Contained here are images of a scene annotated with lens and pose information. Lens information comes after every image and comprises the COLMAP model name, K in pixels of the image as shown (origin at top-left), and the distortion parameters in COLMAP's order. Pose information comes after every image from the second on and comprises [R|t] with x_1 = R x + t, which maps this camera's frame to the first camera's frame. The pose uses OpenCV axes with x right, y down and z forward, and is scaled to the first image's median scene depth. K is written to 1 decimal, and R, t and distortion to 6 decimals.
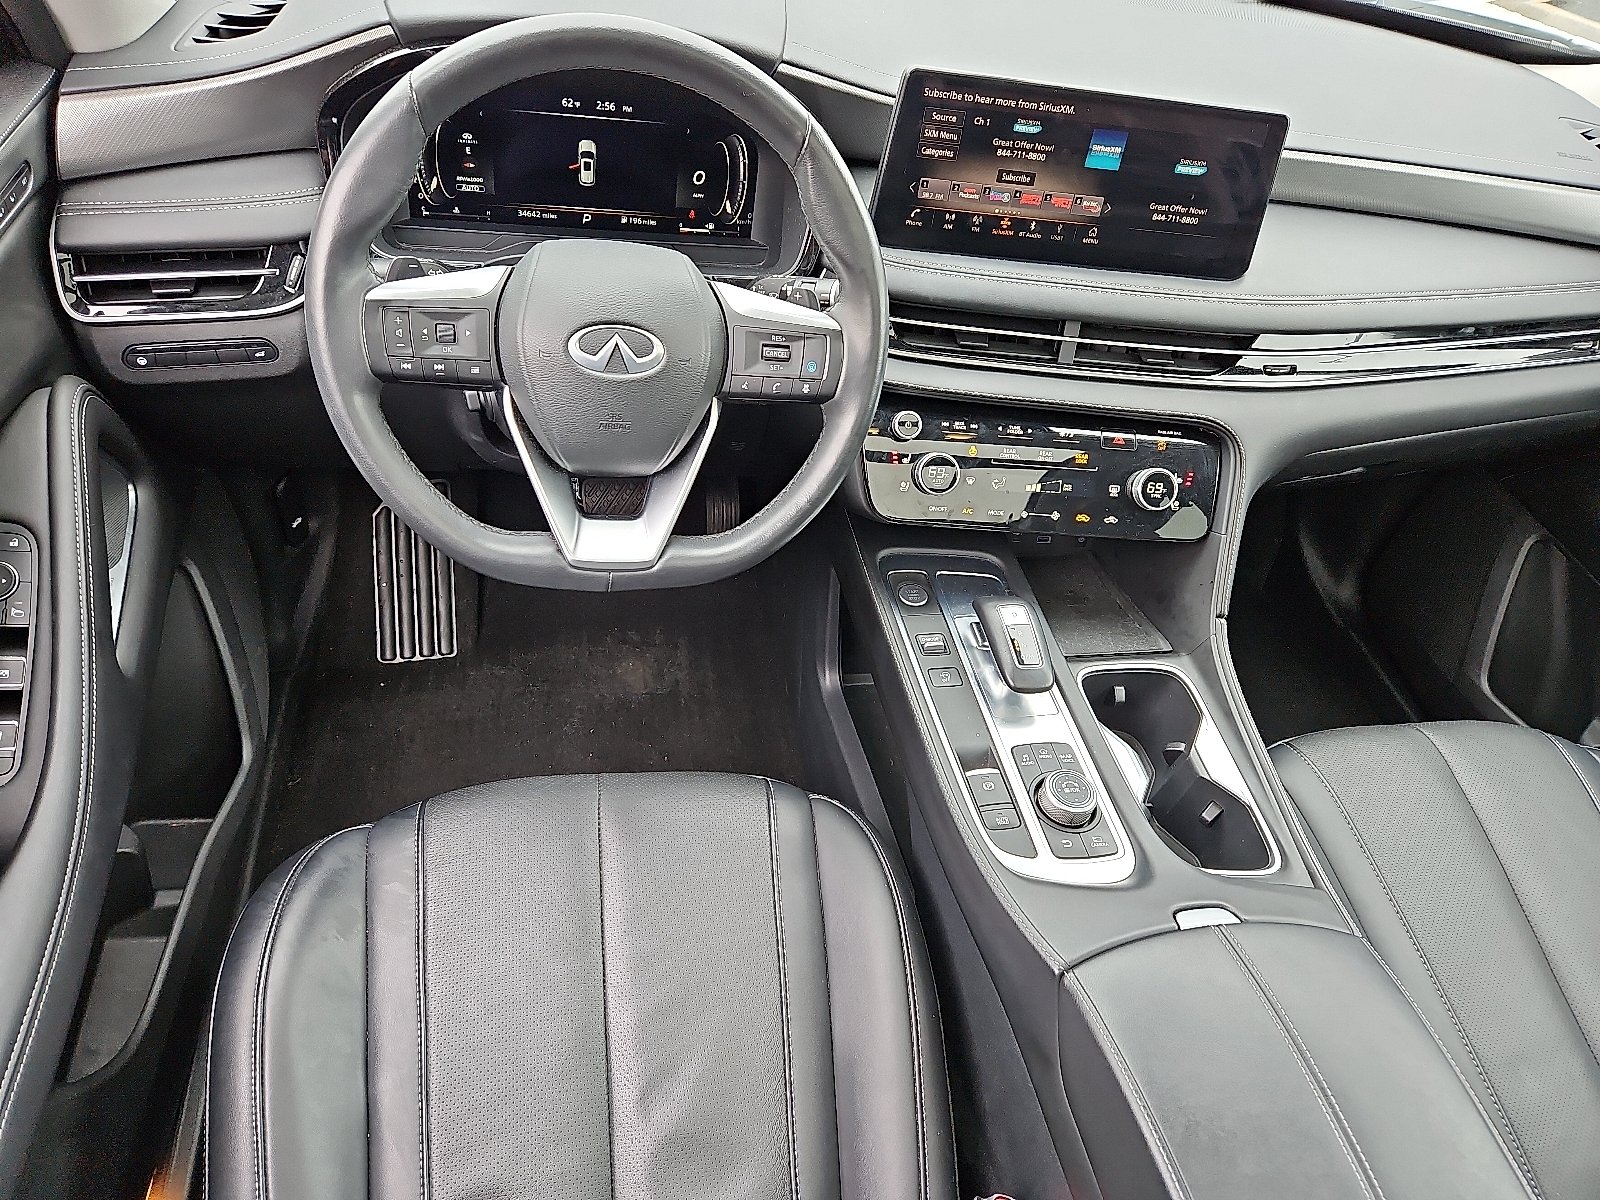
lens RADIAL K [[1074.2, 0, 800.0], [0, 1074.2, 600.0], [0, 0, 1]] dist [0.031424, -0.001423]
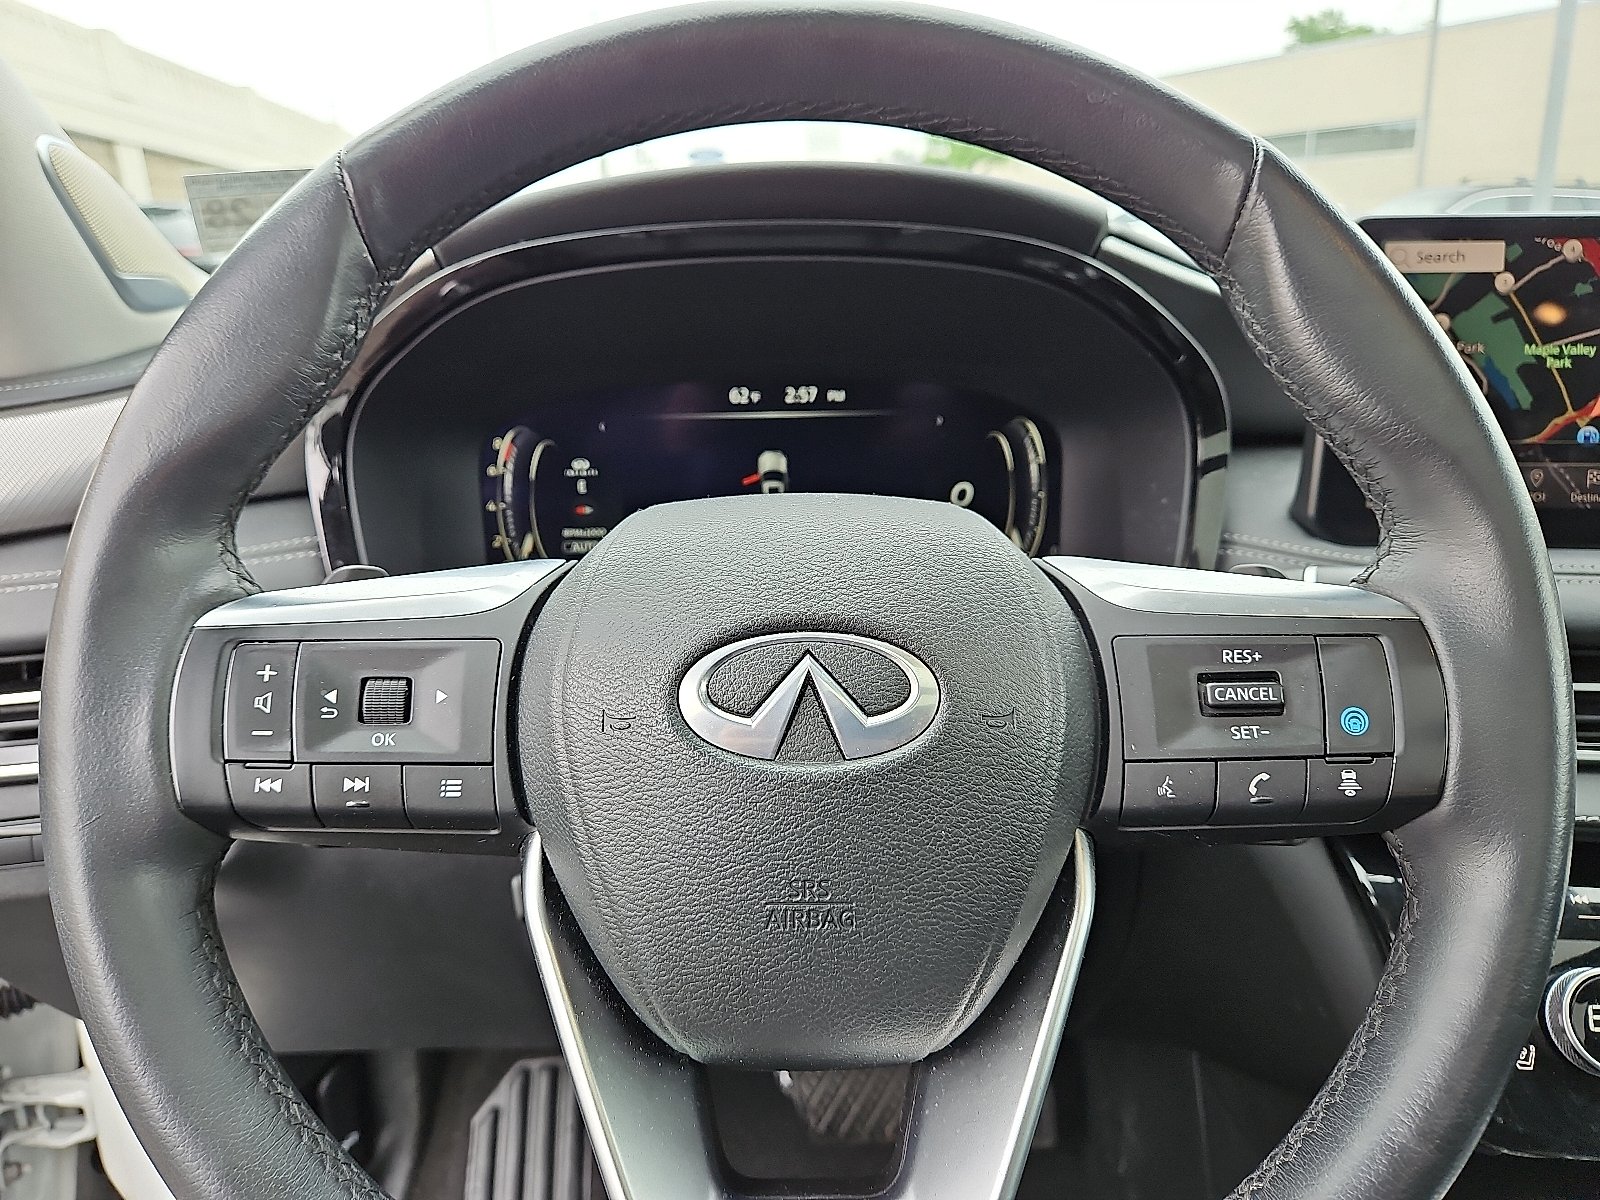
lens RADIAL K [[1074.2, 0, 800.0], [0, 1074.2, 600.0], [0, 0, 1]] dist [0.031424, -0.001423]
pose [[0.976143, -0.112720, -0.185576, -0.097094], [0.012167, 0.881741, -0.471577, -0.086055], [0.216786, 0.458069, 0.862077, 0.635658]]
